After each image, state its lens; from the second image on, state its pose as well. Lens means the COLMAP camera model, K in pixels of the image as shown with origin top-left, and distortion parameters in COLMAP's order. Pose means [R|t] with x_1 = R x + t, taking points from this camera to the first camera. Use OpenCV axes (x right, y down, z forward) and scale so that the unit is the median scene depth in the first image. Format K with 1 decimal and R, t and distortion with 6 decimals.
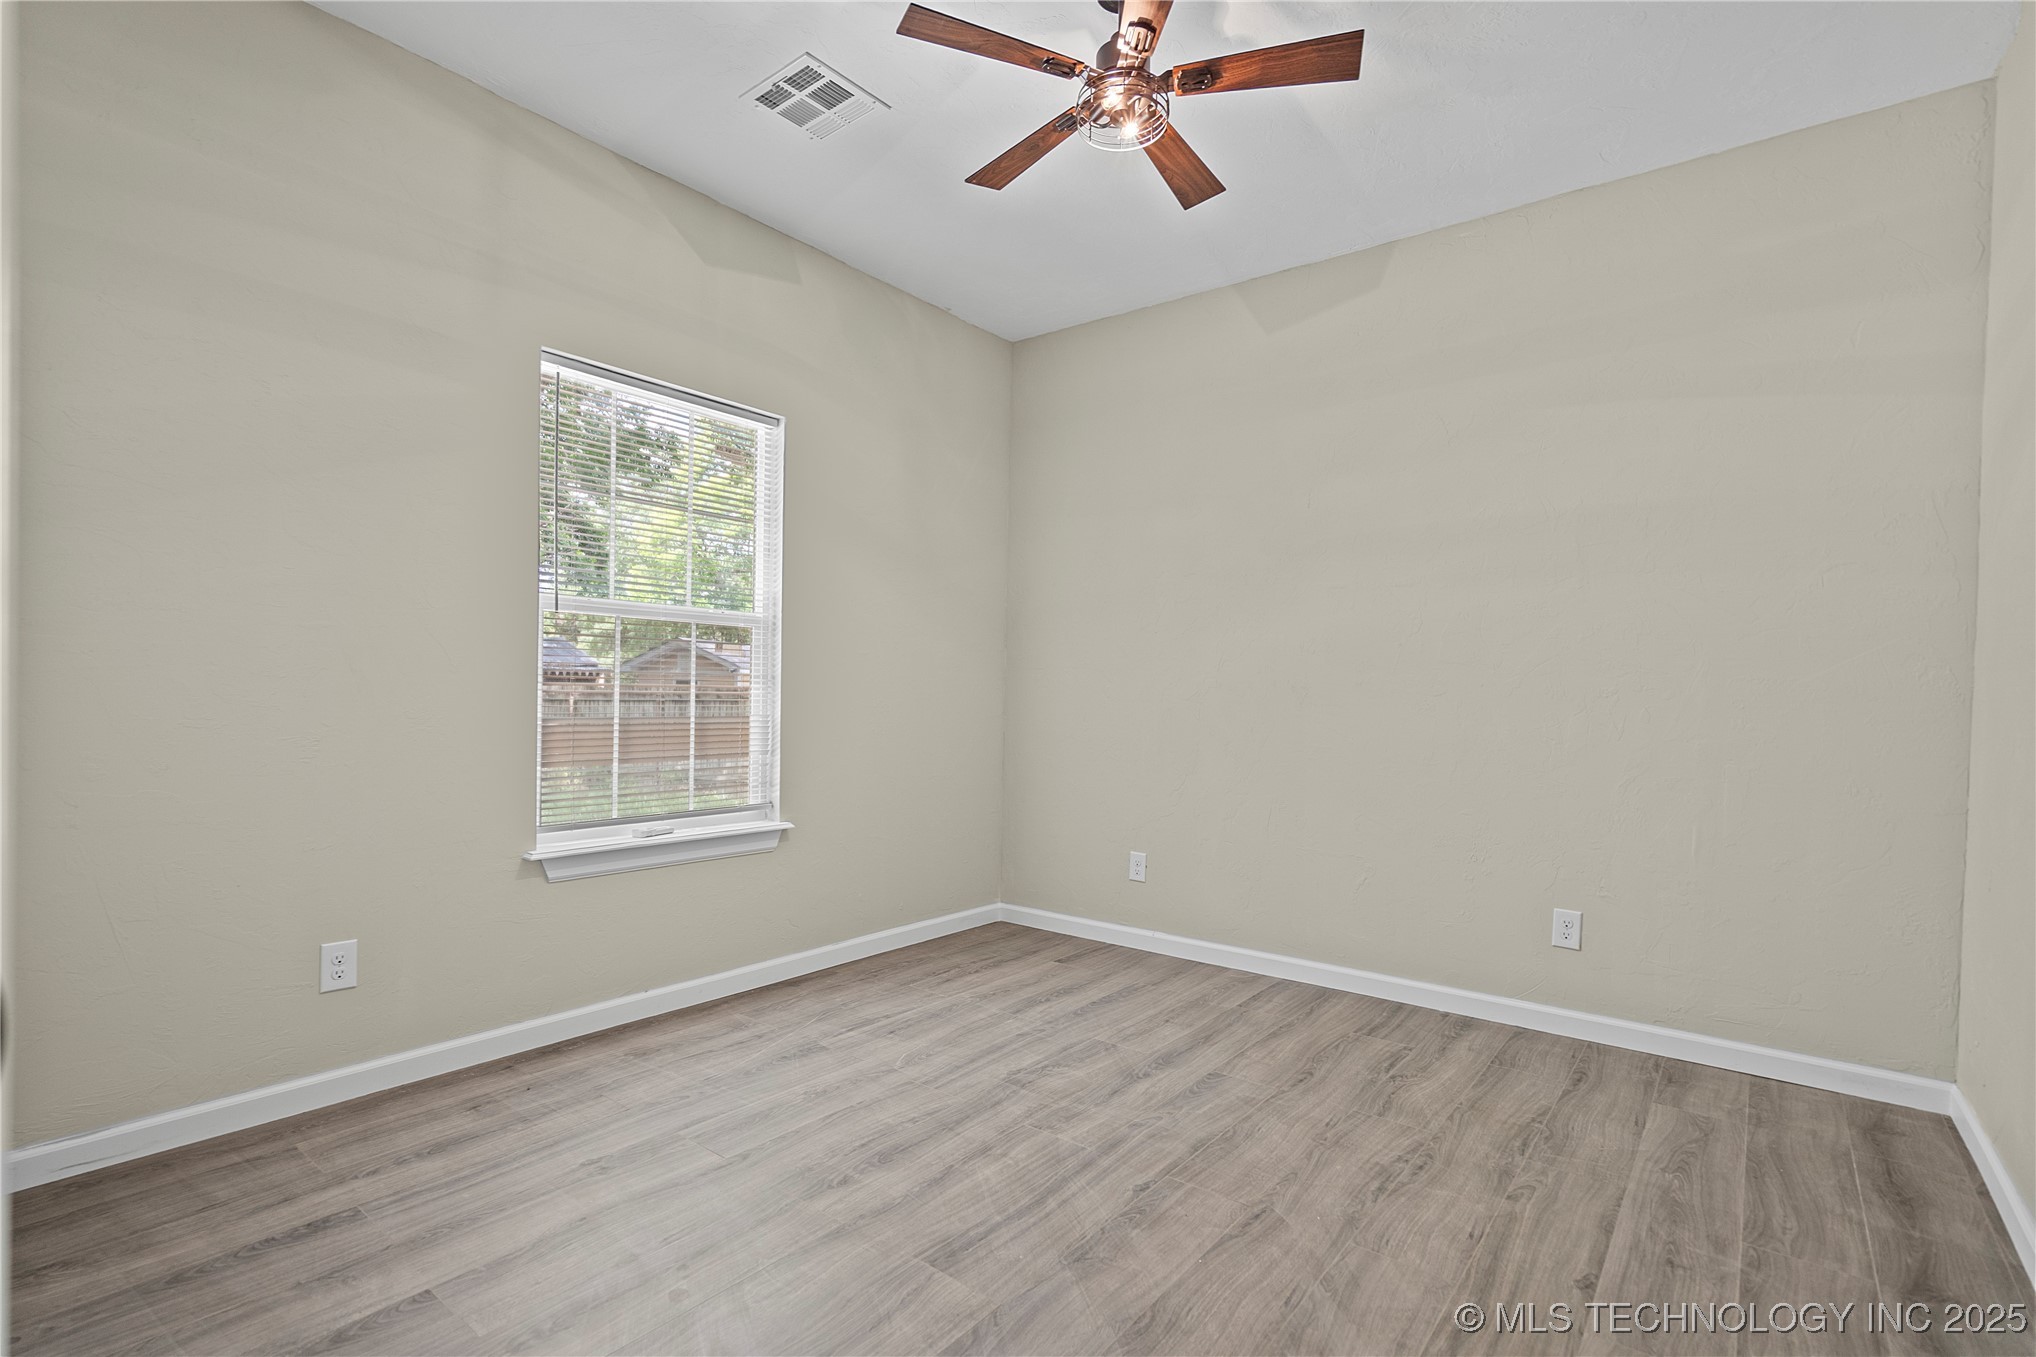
lens RADIAL K [[946.6, 0, 1029.6], [0, 946.6, 669.7], [0, 0, 1]] dist [-0.000536, 0.000015]
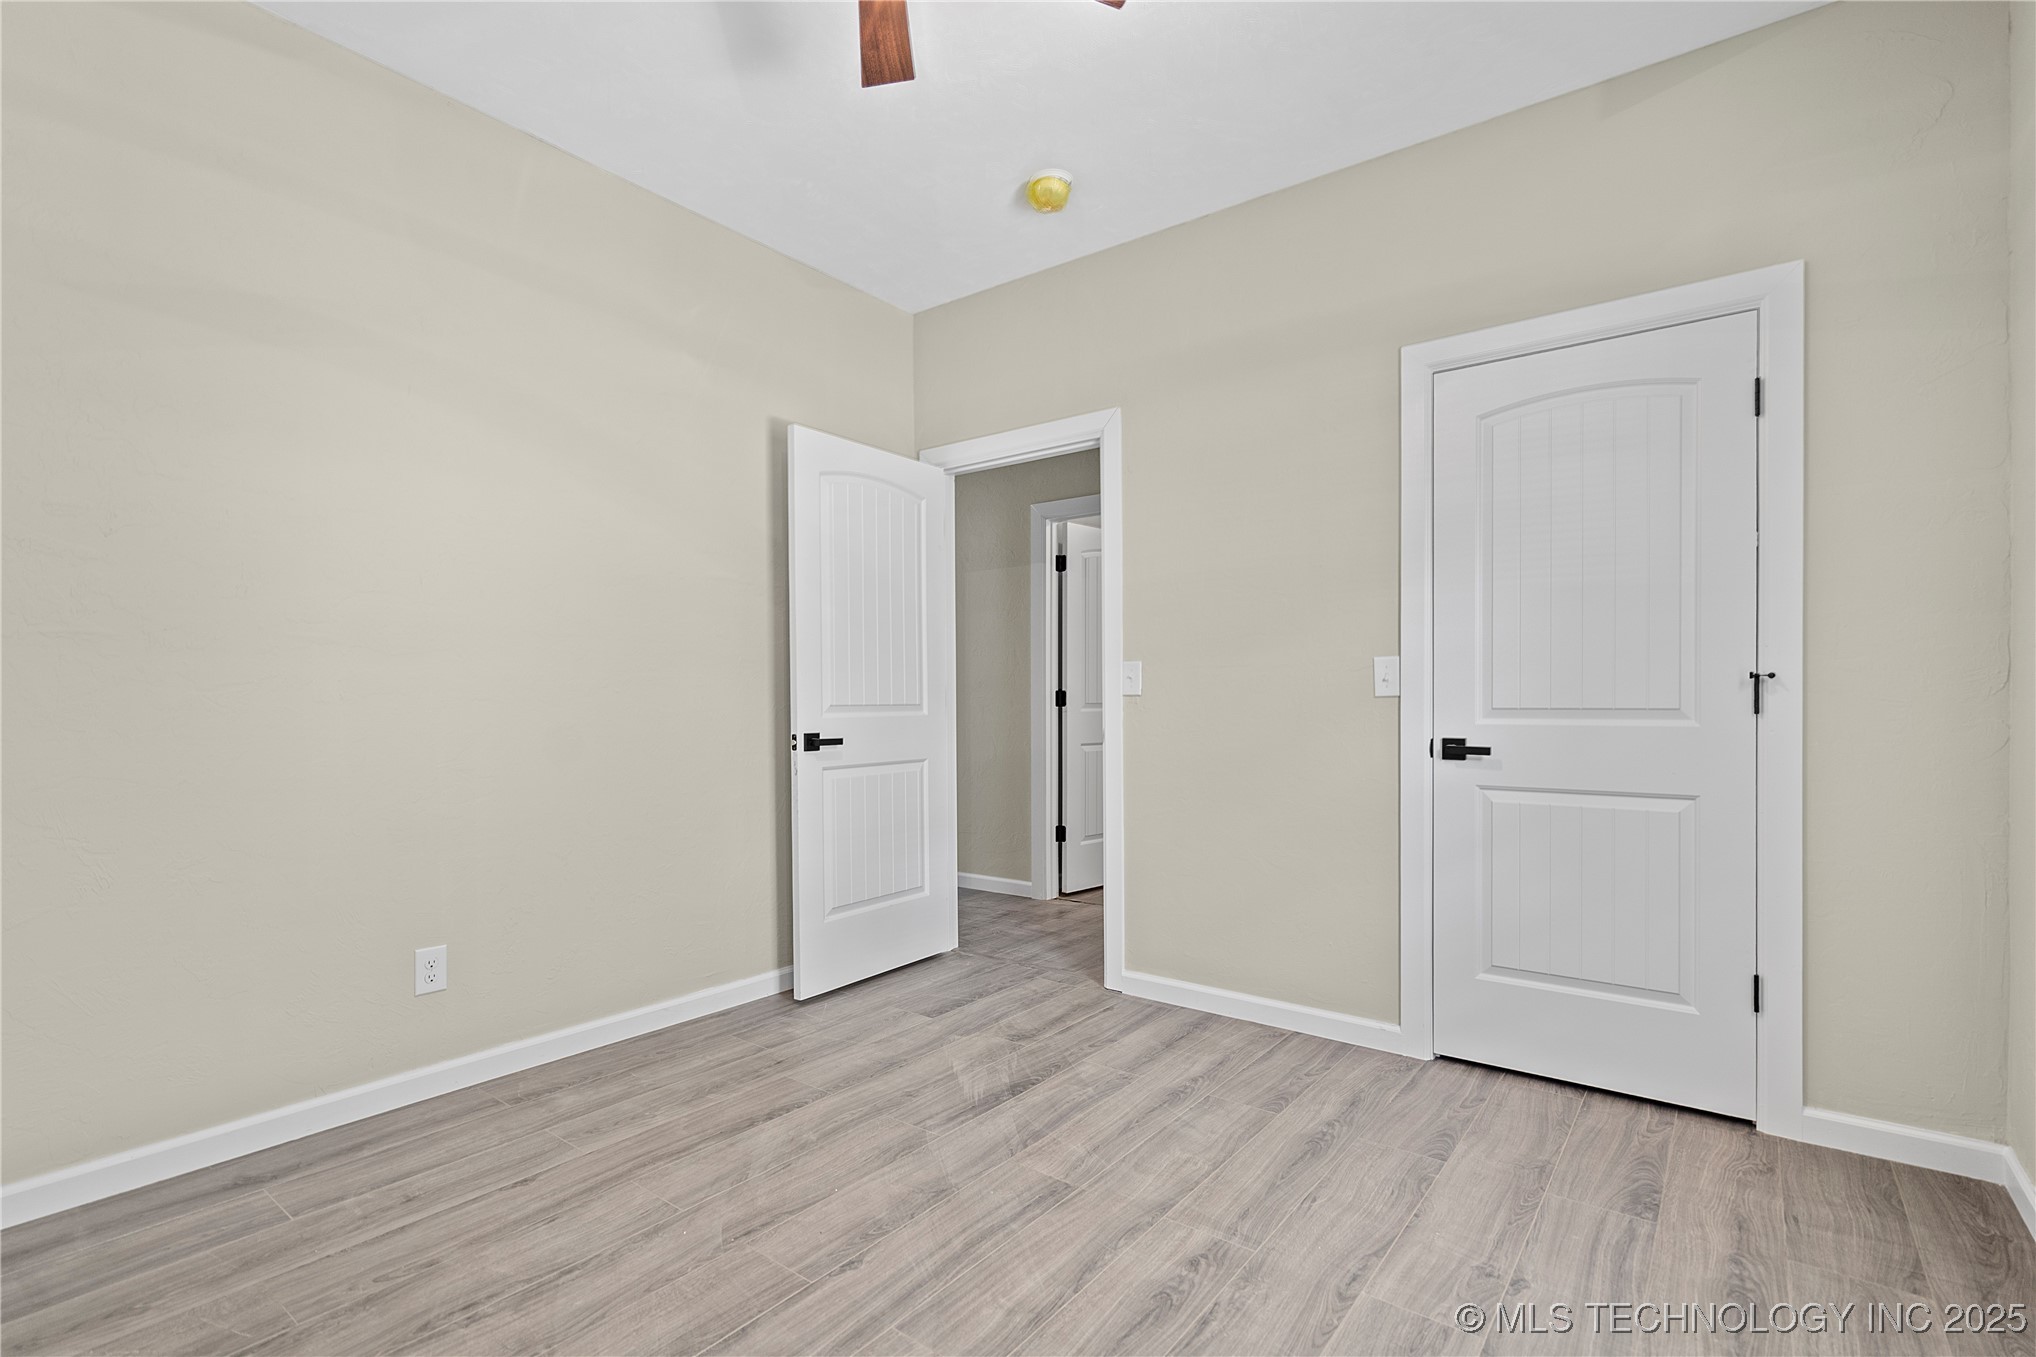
lens RADIAL K [[938.2, 0, 1022.1], [0, 938.2, 704.6], [0, 0, 1]] dist [-0.000565, -0.000071]
pose [[-0.999853, -0.015889, -0.006457, -0.026560], [-0.015709, 0.999509, -0.027118, 0.057161], [0.006885, -0.027013, -0.999611, 1.982323]]
